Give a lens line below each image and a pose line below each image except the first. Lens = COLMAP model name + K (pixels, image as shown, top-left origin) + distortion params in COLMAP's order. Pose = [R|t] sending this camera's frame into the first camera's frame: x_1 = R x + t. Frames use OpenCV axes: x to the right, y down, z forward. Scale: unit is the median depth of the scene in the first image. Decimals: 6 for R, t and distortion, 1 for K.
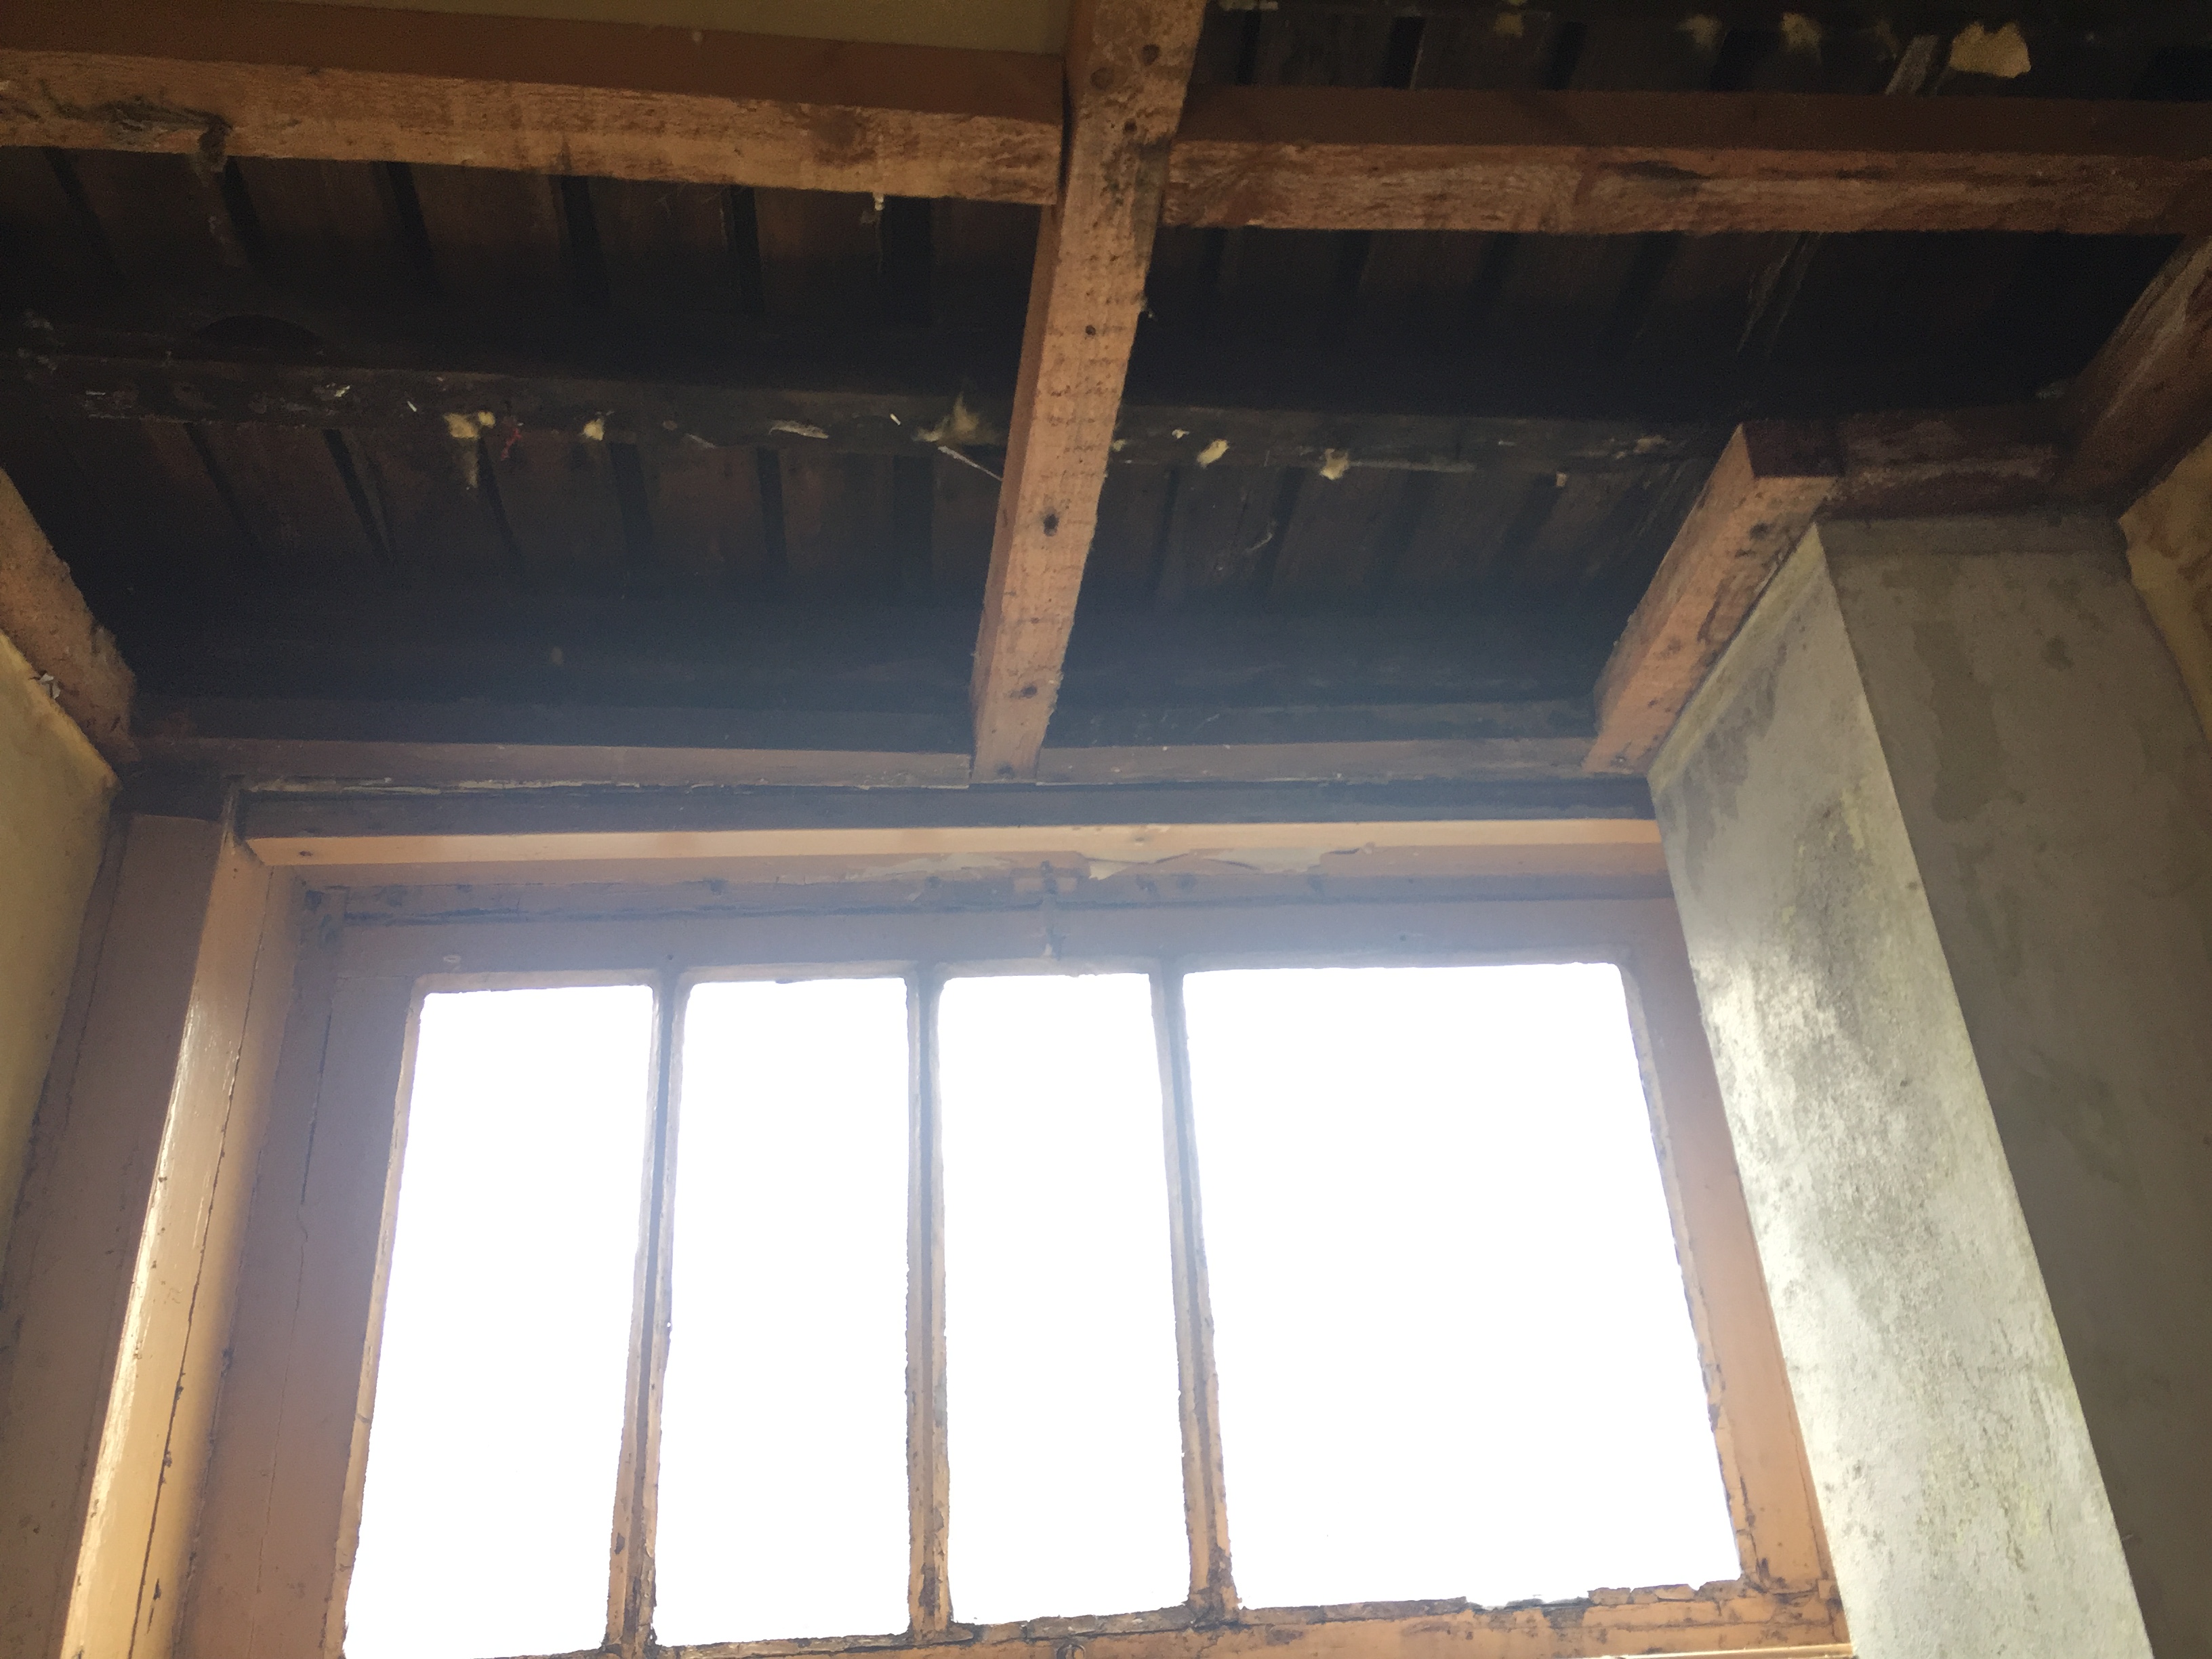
lens RADIAL K [[1886.9, 0, 1112.2], [0, 1886.9, 814.9], [0, 0, 1]] dist [0.110501, -0.163206]
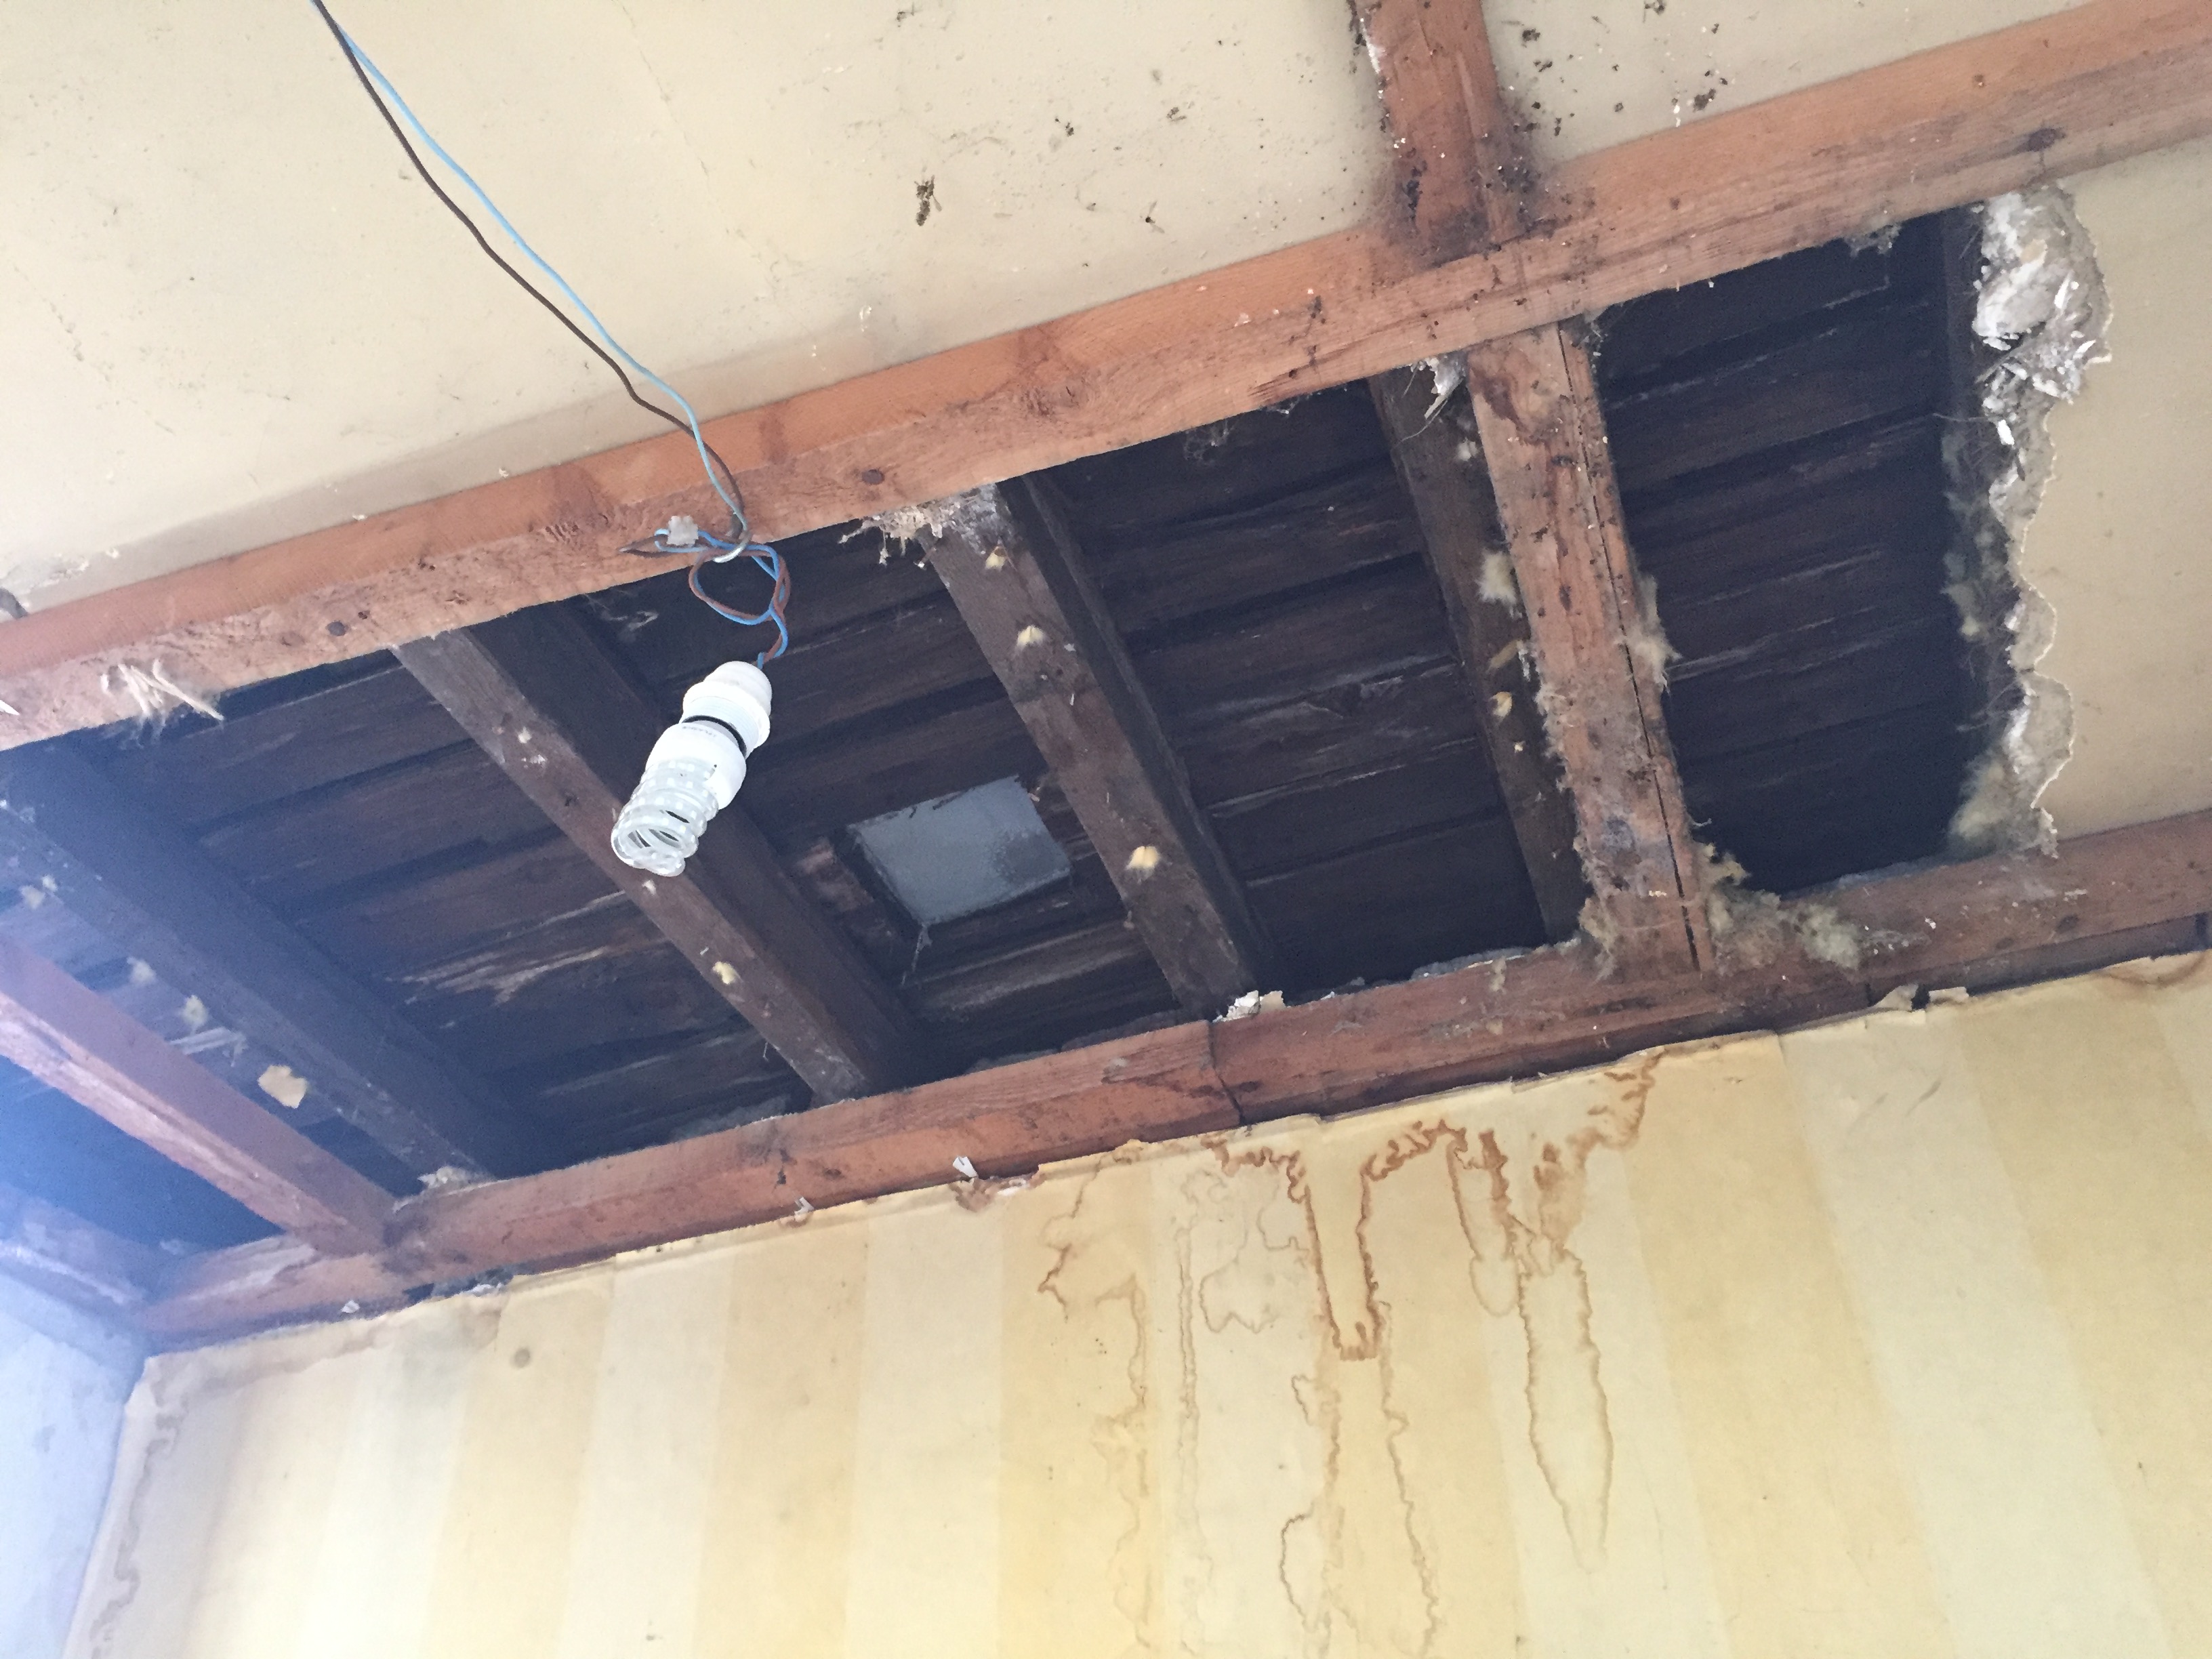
lens RADIAL K [[1886.9, 0, 1112.2], [0, 1886.9, 814.9], [0, 0, 1]] dist [0.110501, -0.163206]
pose [[0.437081, 0.608959, 0.661913, -0.304727], [-0.420995, 0.788852, -0.447746, -0.139481], [-0.794810, -0.082961, 0.601161, -0.311909]]
